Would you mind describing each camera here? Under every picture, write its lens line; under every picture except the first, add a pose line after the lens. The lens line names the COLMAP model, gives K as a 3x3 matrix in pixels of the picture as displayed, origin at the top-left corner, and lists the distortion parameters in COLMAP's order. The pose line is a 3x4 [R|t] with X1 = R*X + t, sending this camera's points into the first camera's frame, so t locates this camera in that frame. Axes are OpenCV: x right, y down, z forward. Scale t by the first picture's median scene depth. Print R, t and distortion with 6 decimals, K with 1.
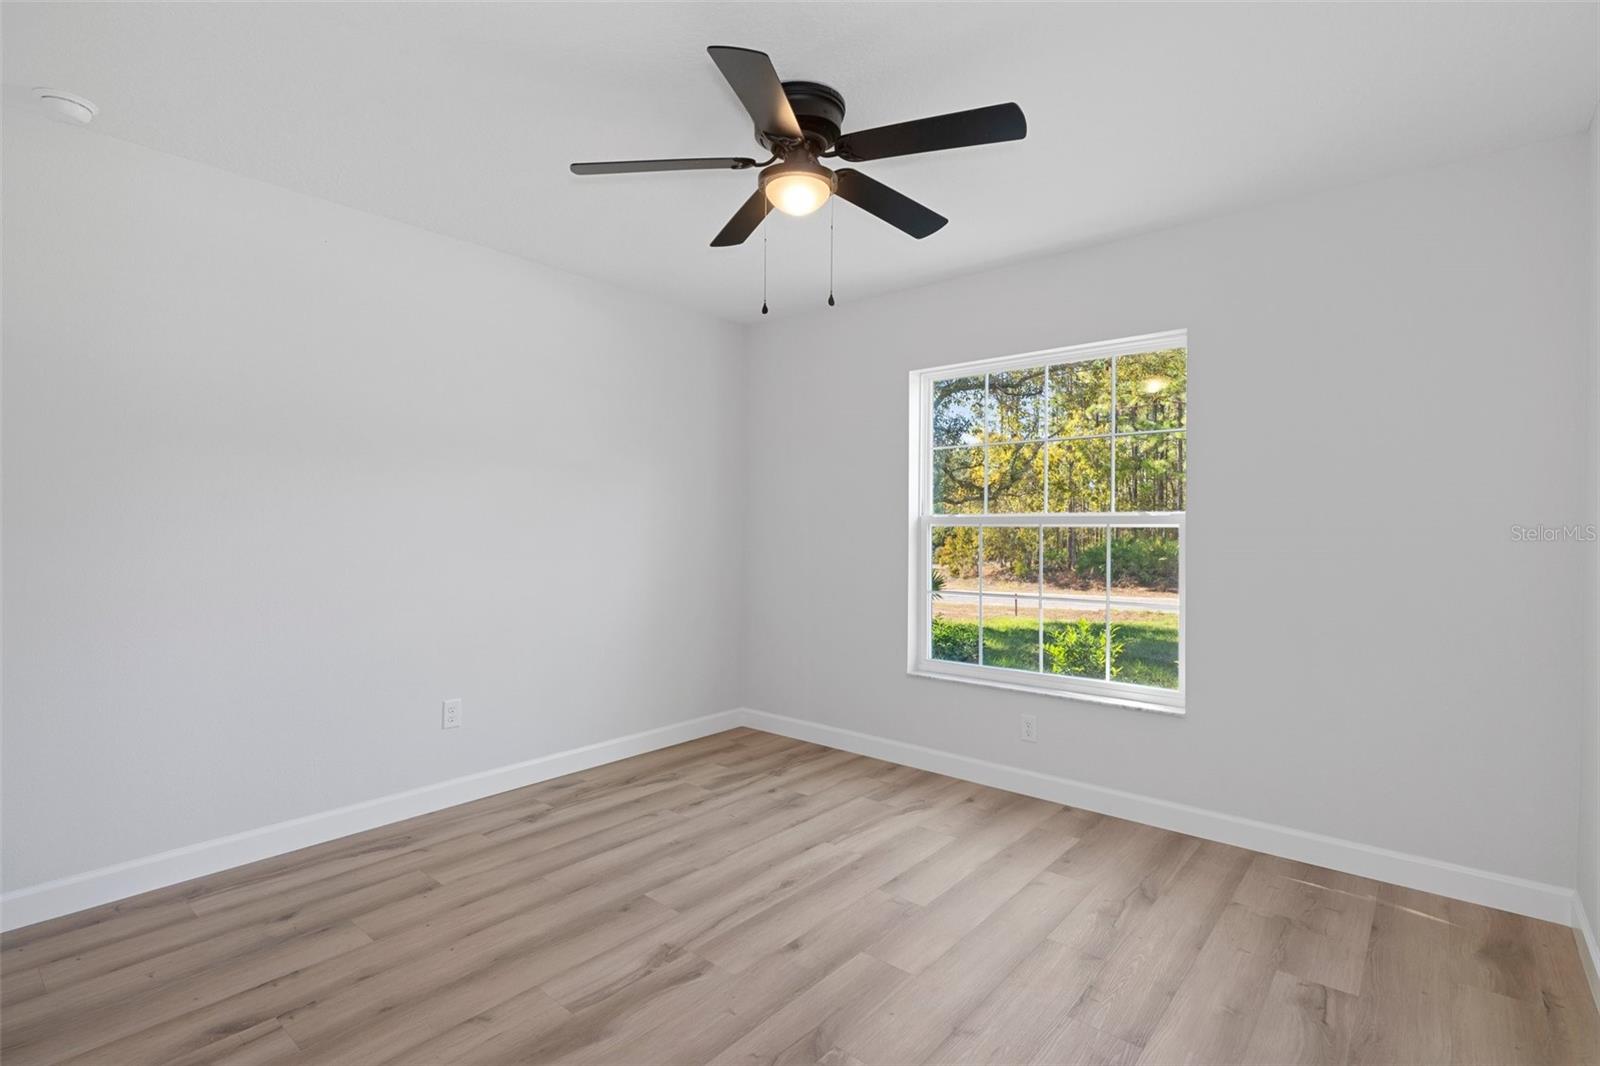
lens RADIAL K [[768.5, 0, 800.0], [0, 768.5, 533.0], [0, 0, 1]] dist [-0.001240, 0.000187]
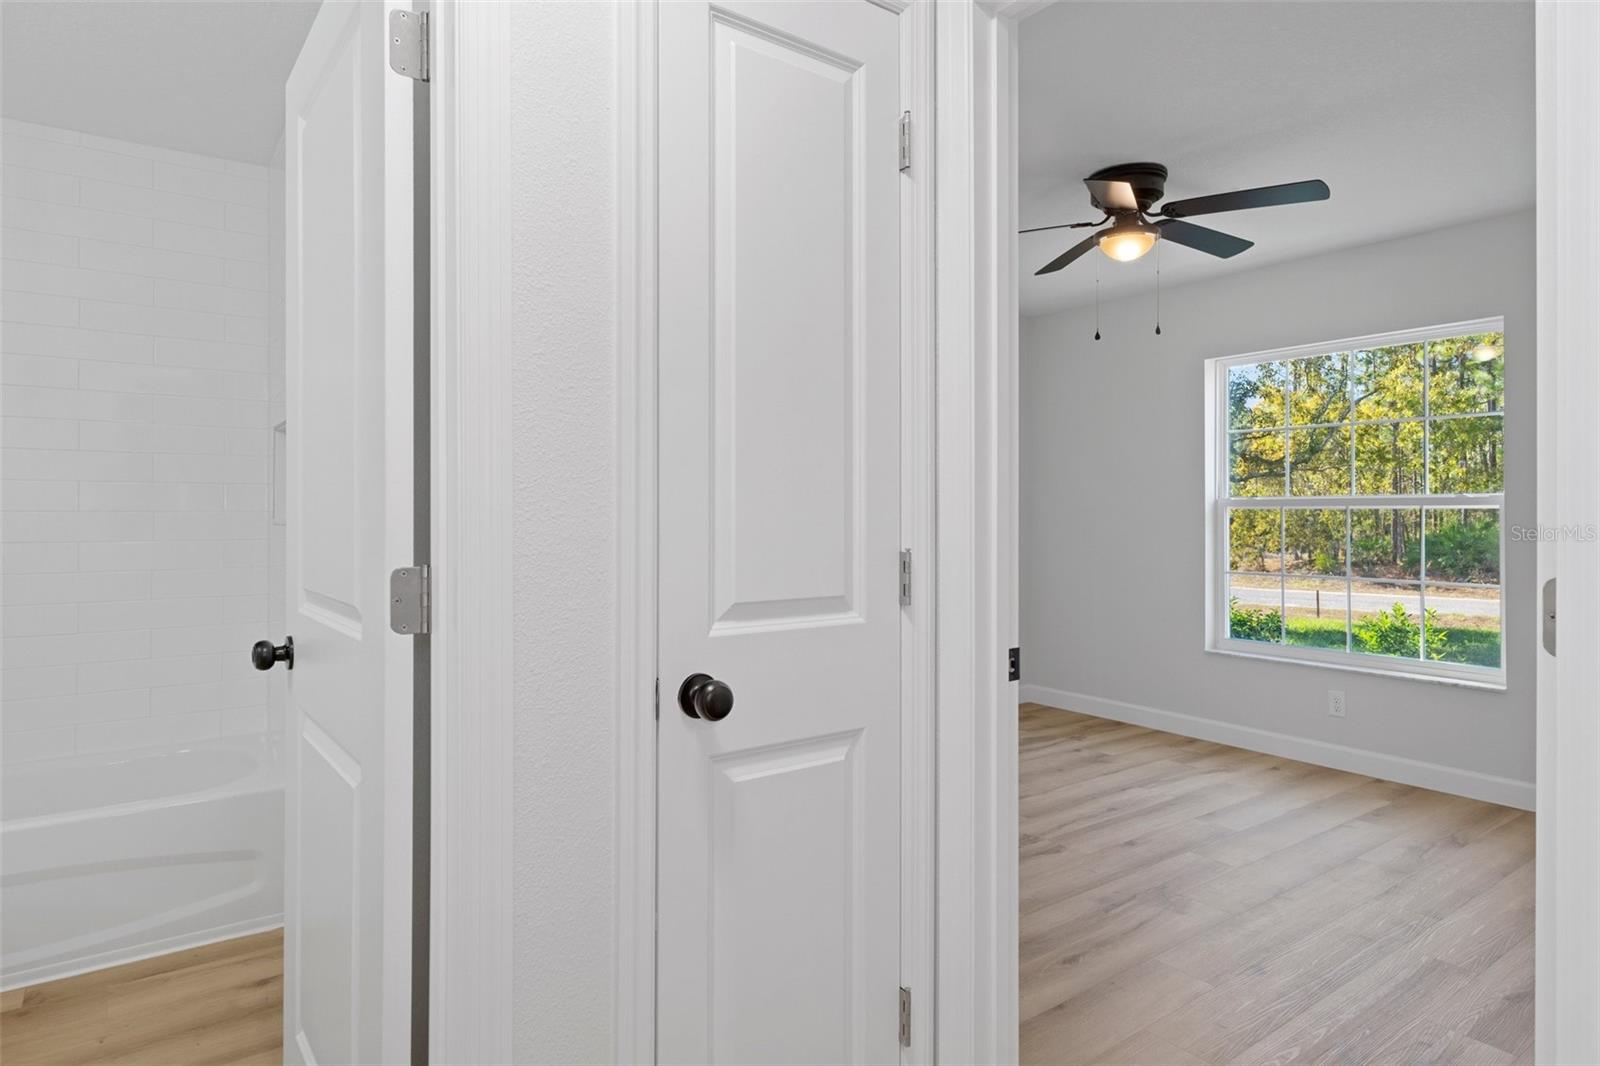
lens RADIAL K [[910.6, 0, 797.9], [0, 910.6, 511.4], [0, 0, 1]] dist [0.004732, -0.000078]
pose [[0.970657, -0.006158, -0.240388, -0.122545], [0.004457, 0.999961, -0.007616, 0.001688], [0.240425, 0.006321, 0.970647, -0.411853]]
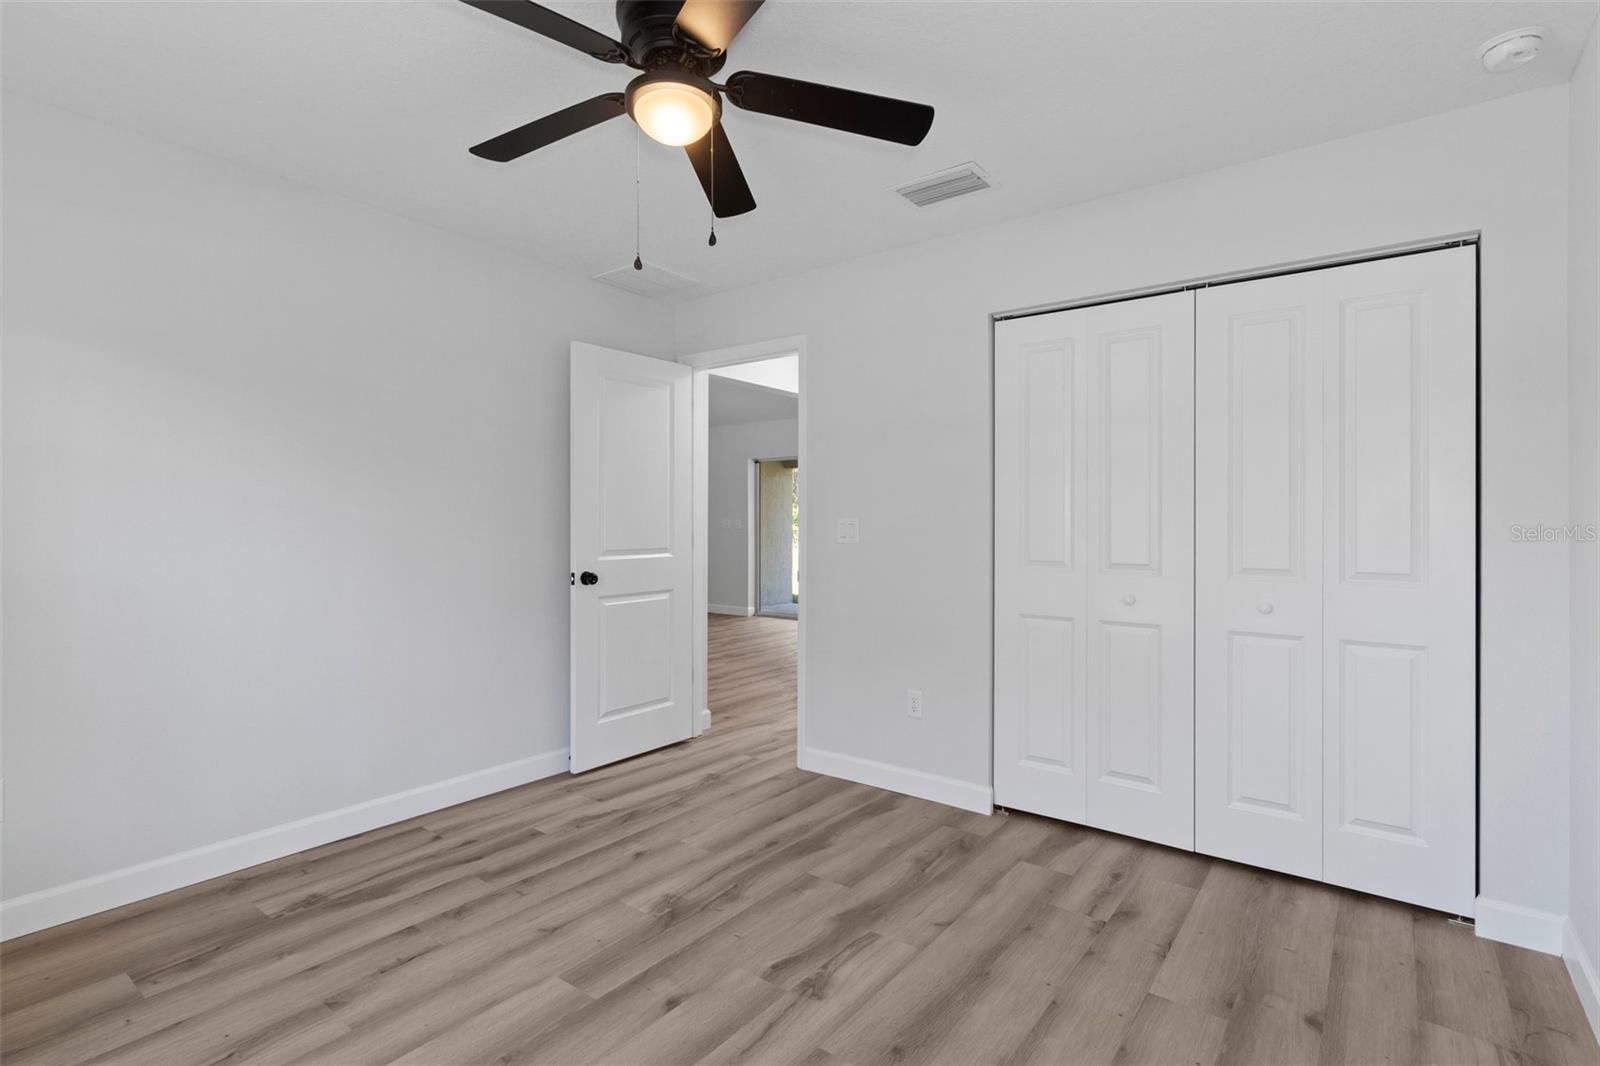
lens RADIAL K [[752.1, 0, 821.3], [0, 752.1, 525.9], [0, 0, 1]] dist [0.011480, -0.000186]
pose [[-0.997426, -0.010323, -0.070954, -0.077605], [-0.011094, 0.999883, 0.010489, -0.009683], [0.070838, 0.011250, -0.997424, 1.309974]]
